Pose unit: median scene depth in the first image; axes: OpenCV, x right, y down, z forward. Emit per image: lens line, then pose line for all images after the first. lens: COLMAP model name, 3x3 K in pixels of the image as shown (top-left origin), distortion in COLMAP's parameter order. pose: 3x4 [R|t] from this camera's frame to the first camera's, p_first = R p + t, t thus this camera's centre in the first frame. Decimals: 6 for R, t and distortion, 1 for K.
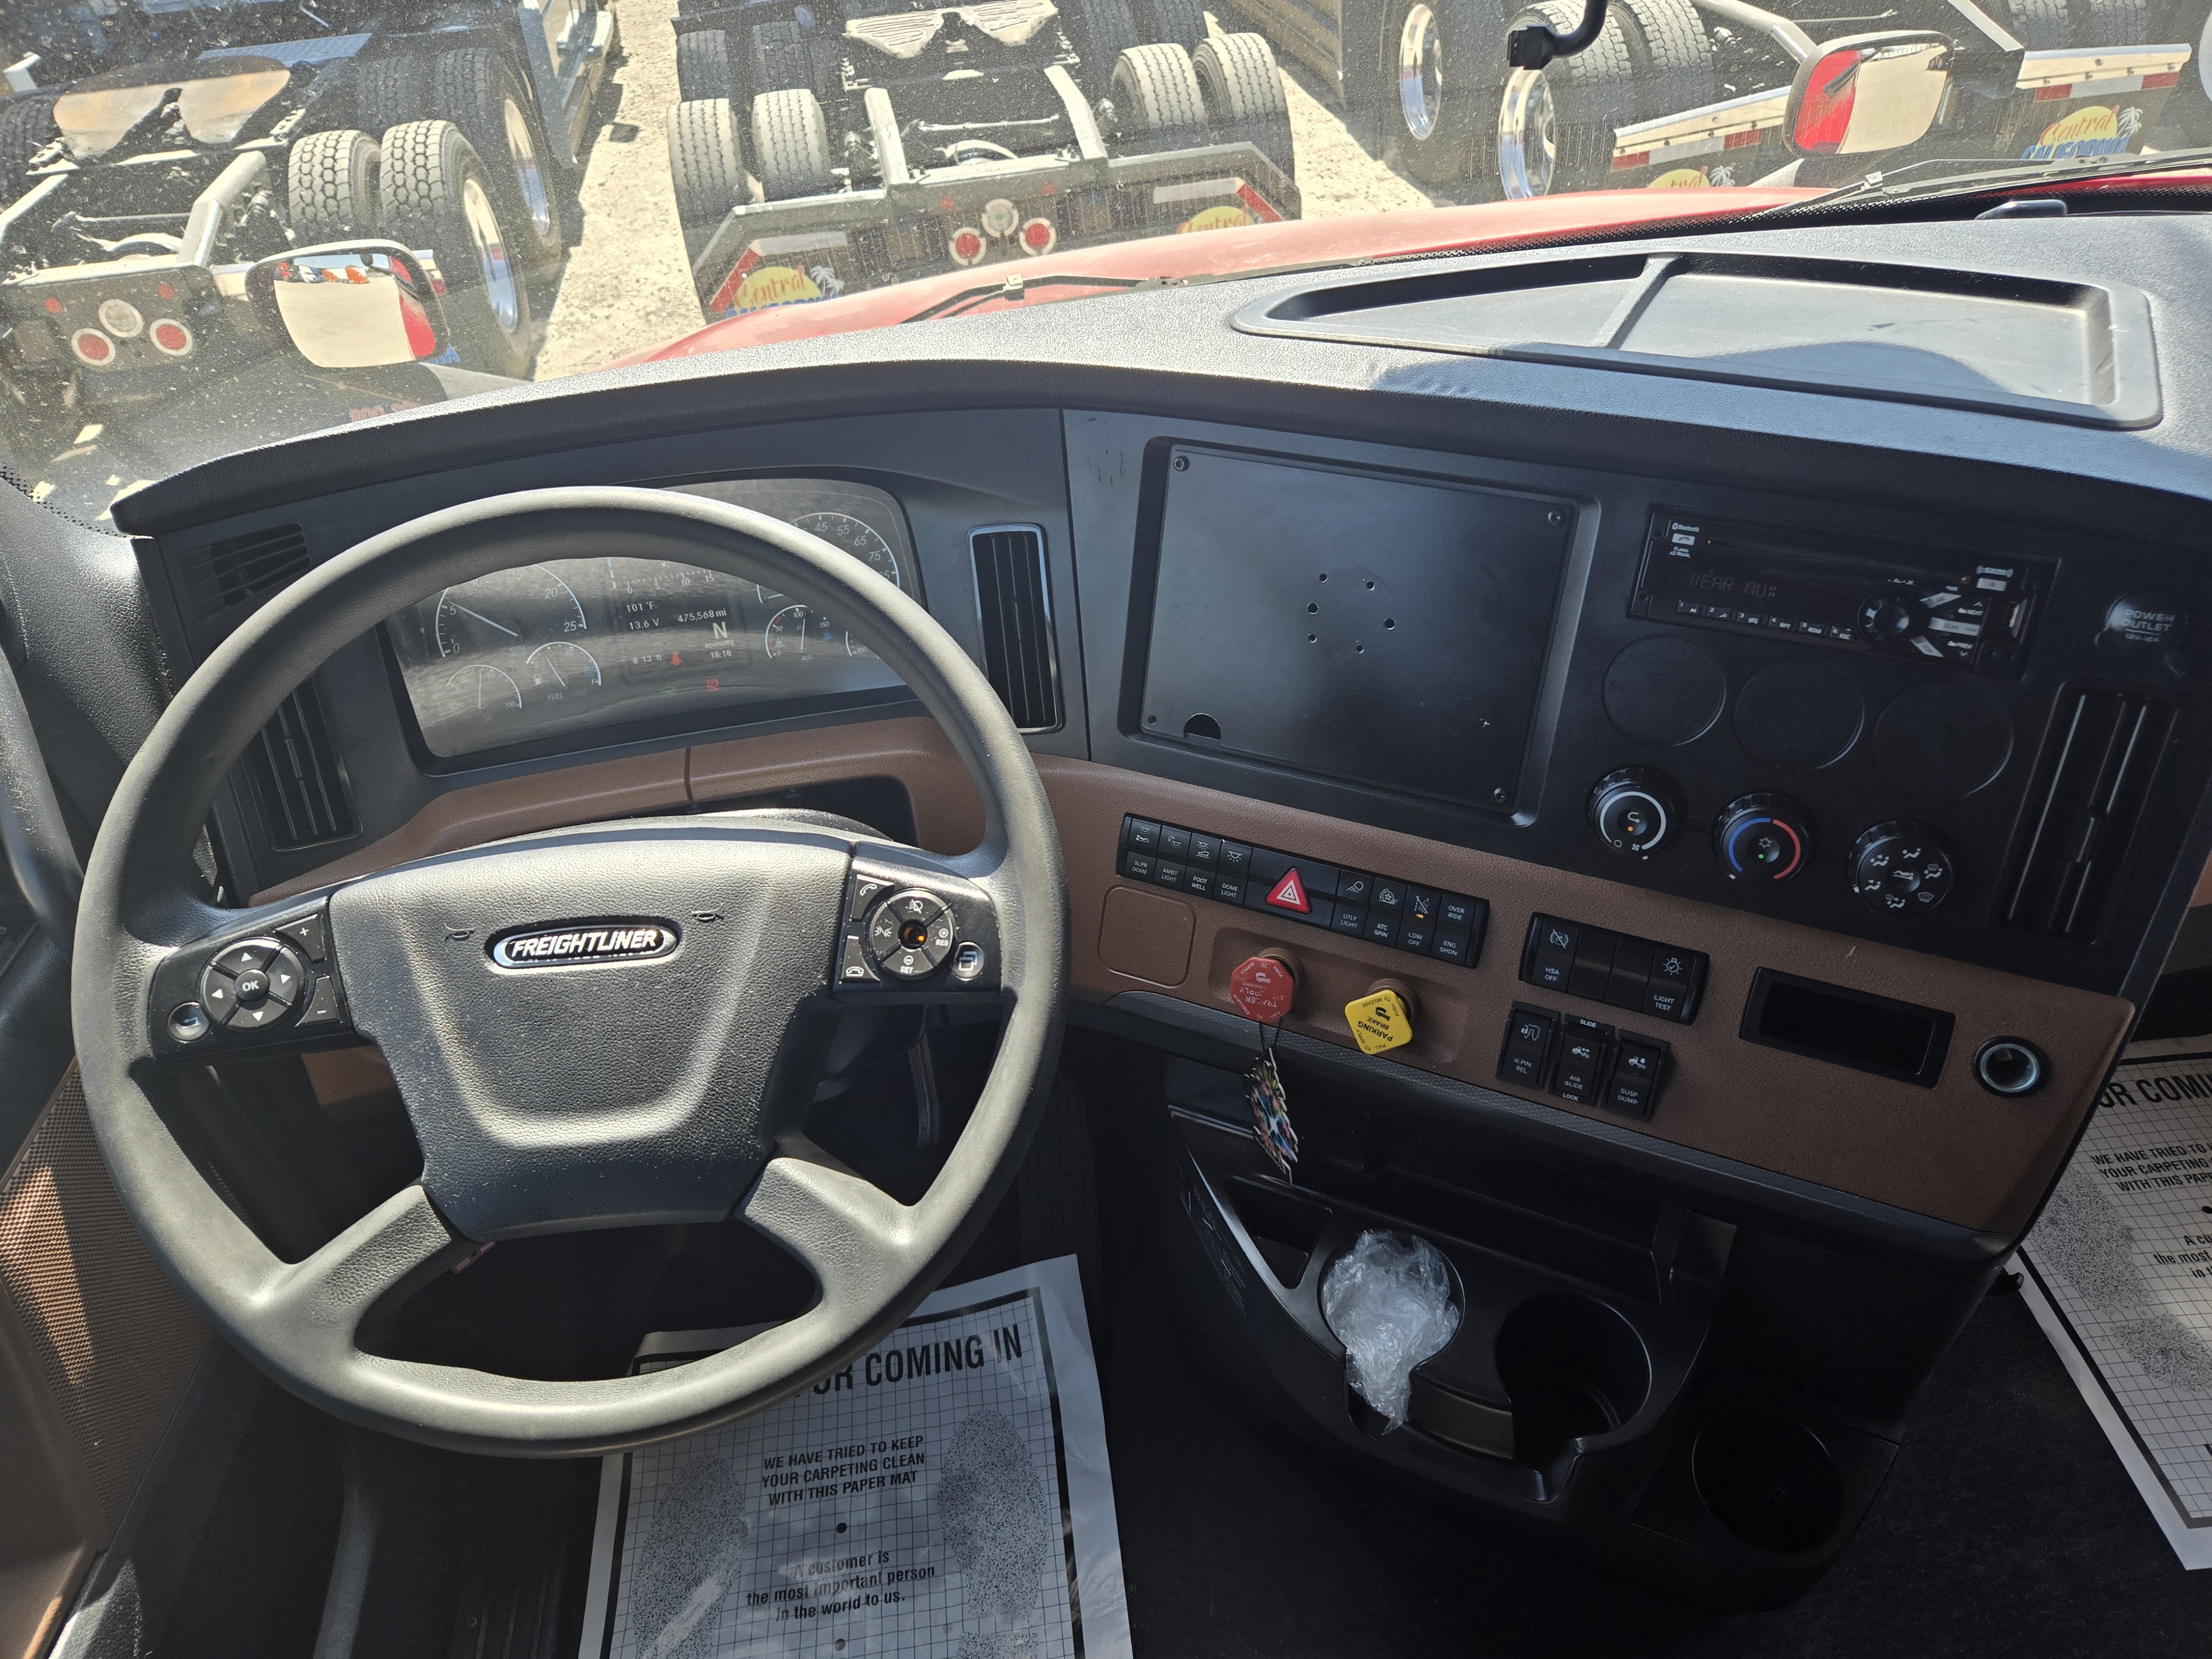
lens RADIAL K [[1484.5, 0, 1106.0], [0, 1484.5, 829.5], [0, 0, 1]] dist [0.075355, -0.063087]
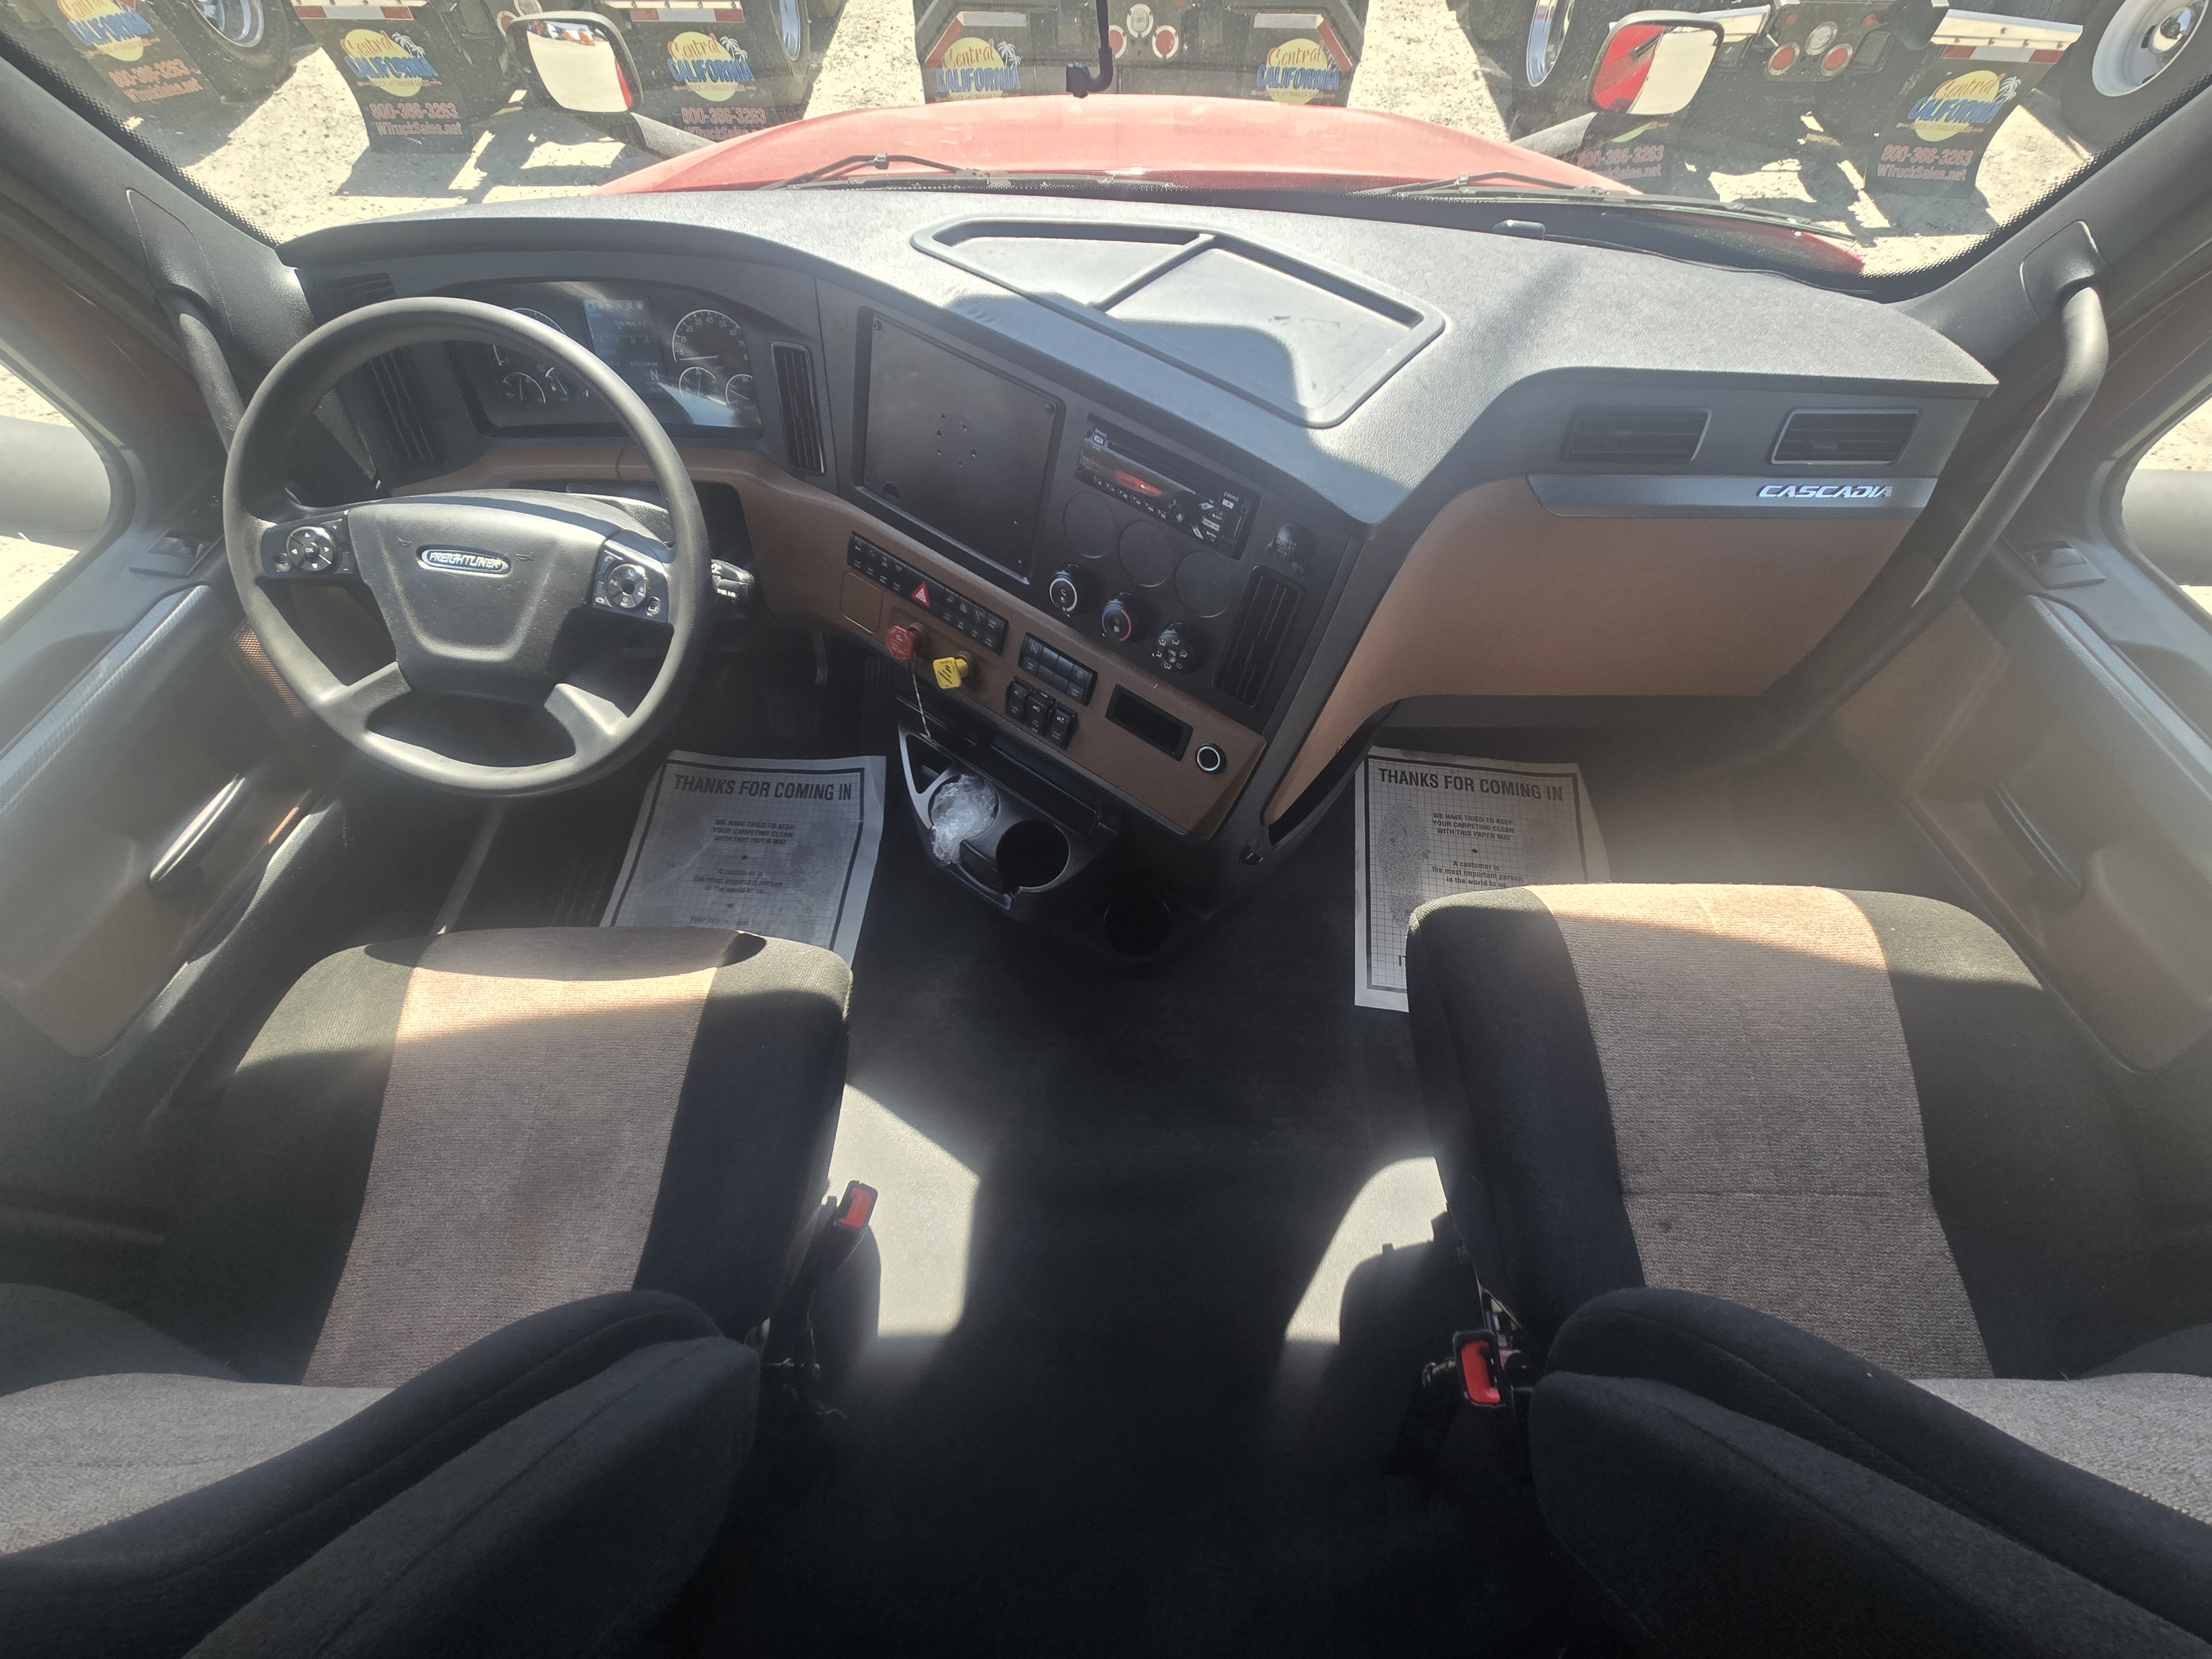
lens RADIAL K [[904.8, 0, 1106.0], [0, 904.8, 829.5], [0, 0, 1]] dist [-0.000175, -0.000445]
pose [[0.979076, 0.201625, -0.027537, 0.465553], [-0.179032, 0.917777, 0.354448, -0.137002], [0.096739, -0.342101, 0.934670, -0.133171]]
